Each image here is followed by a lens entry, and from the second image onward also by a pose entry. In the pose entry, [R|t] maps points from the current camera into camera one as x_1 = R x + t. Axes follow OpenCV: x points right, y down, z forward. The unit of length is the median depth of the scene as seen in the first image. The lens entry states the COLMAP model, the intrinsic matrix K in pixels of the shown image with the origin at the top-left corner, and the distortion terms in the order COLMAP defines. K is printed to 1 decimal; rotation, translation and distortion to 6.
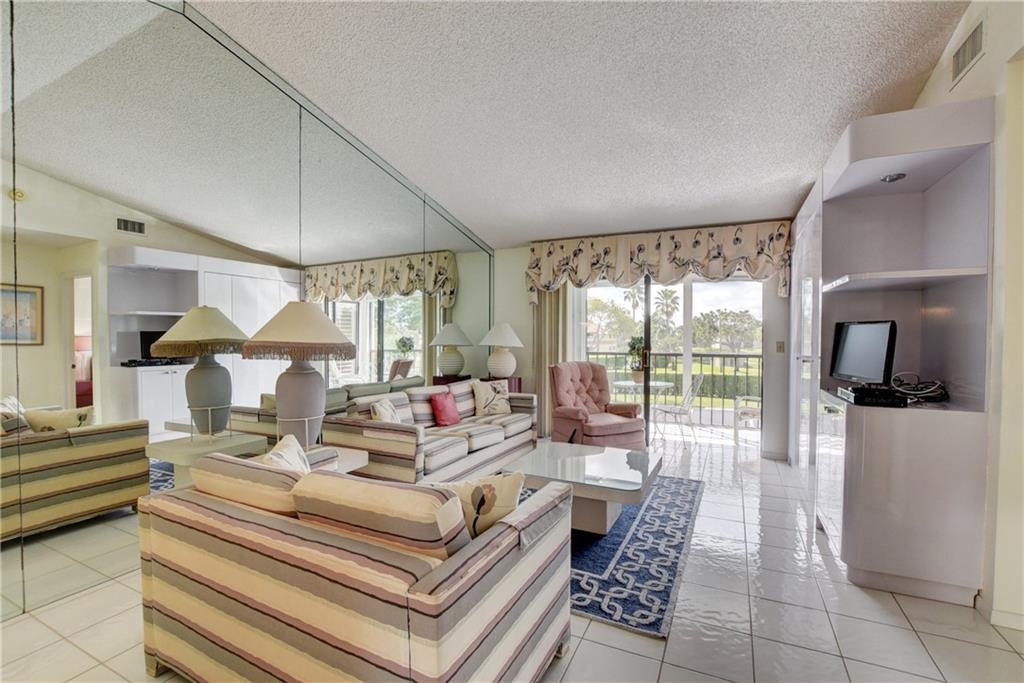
lens RADIAL K [[452.0, 0, 518.1], [0, 452.0, 347.3], [0, 0, 1]] dist [-0.030365, 0.003096]
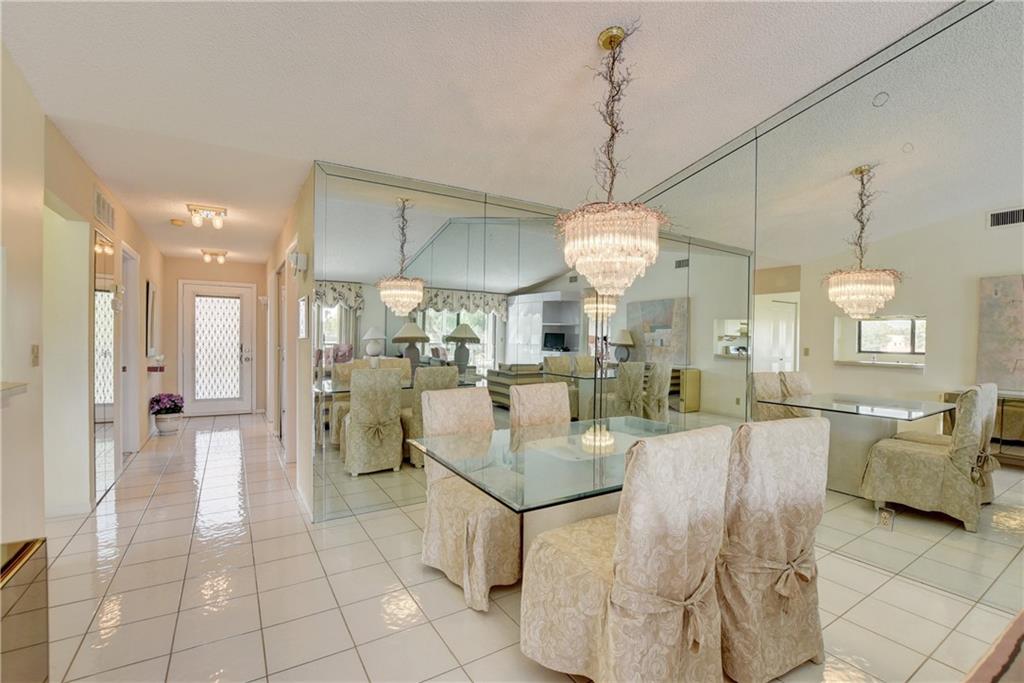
lens RADIAL K [[452.0, 0, 517.2], [0, 452.0, 347.7], [0, 0, 1]] dist [-0.030365, 0.003096]
pose [[0.522445, -0.016560, 0.852512, -1.593195], [0.000362, 0.999816, 0.019200, -0.000425], [-0.852673, -0.009722, 0.522355, -0.497173]]
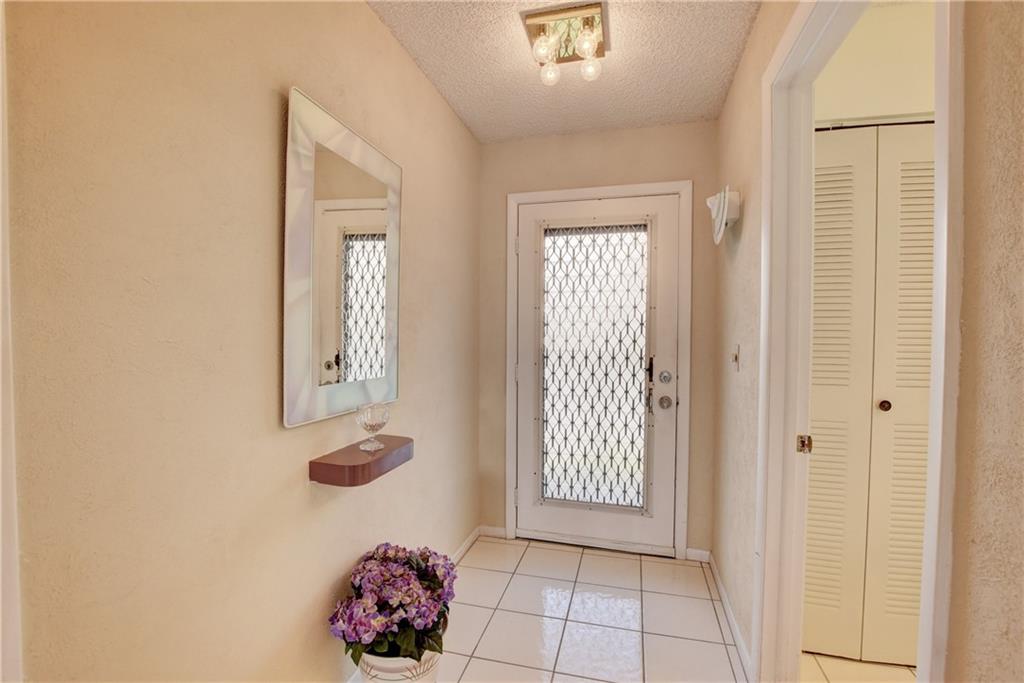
lens RADIAL K [[452.0, 0, 507.1], [0, 452.0, 345.2], [0, 0, 1]] dist [-0.030365, 0.003096]
pose [[0.983205, -0.005438, 0.182422, -1.055430], [0.003987, 0.999957, 0.008318, -0.004862], [-0.182459, -0.007451, 0.983185, 0.594981]]
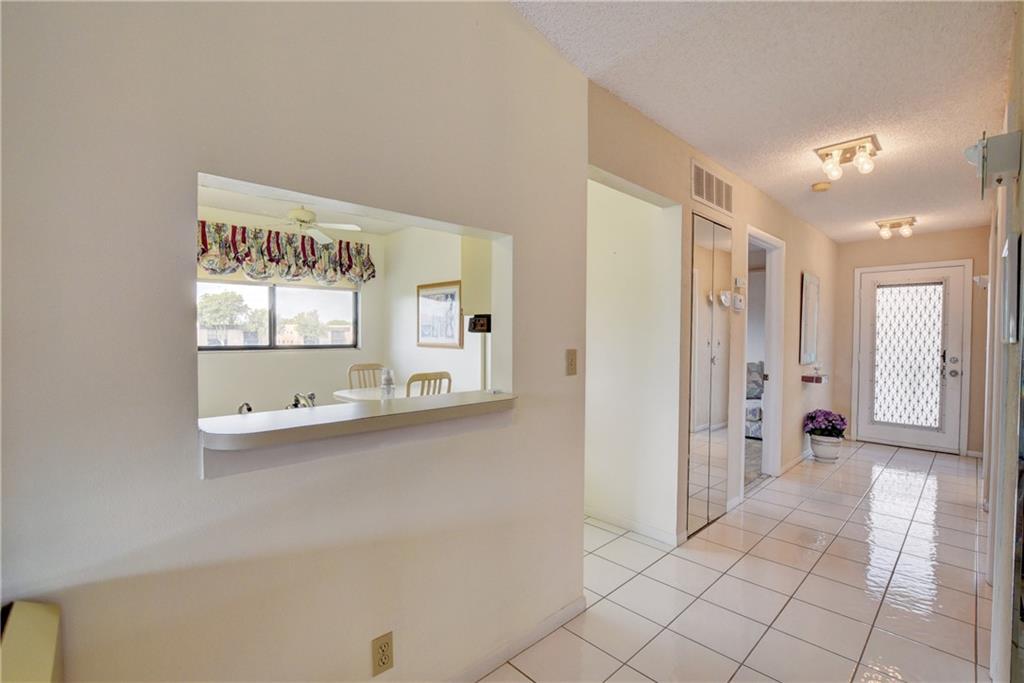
lens RADIAL K [[452.0, 0, 512.0], [0, 452.0, 346.5], [0, 0, 1]] dist [-0.030365, 0.003096]
pose [[0.936366, 0.006034, -0.350973, -1.370140], [-0.002822, 0.999949, 0.009660, -0.000431], [0.351014, -0.008055, 0.936336, -0.215451]]
